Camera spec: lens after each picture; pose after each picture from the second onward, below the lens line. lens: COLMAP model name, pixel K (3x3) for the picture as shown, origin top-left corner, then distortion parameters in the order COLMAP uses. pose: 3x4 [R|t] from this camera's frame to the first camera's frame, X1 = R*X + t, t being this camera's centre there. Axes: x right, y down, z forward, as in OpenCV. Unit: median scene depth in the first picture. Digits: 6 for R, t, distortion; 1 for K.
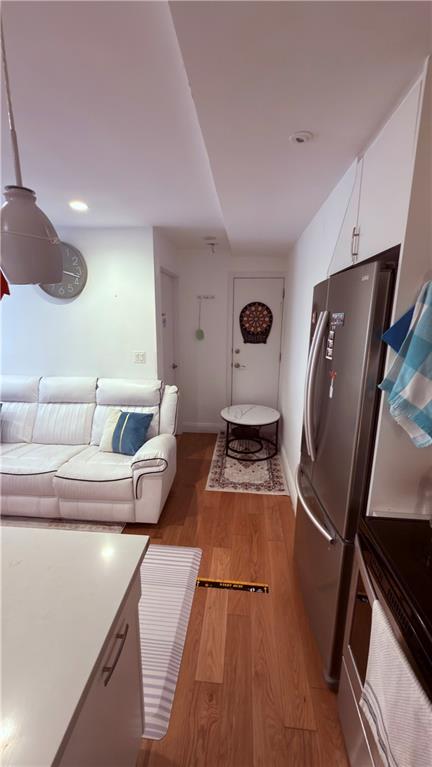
lens RADIAL K [[304.3, 0, 215.0], [0, 304.3, 386.0], [0, 0, 1]] dist [-0.002688, 0.000307]
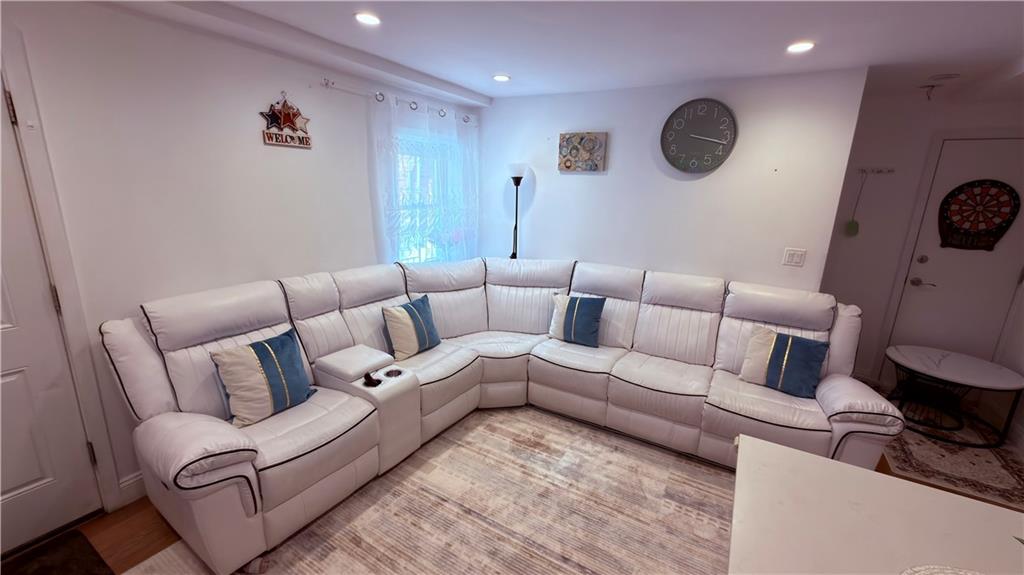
lens RADIAL K [[406.3, 0, 513.3], [0, 406.3, 291.0], [0, 0, 1]] dist [-0.002688, 0.000307]
pose [[0.901033, 0.128195, -0.414374, -0.445722], [-0.121122, 0.991687, 0.043426, 0.019868], [0.416496, 0.011061, 0.909070, -0.123343]]
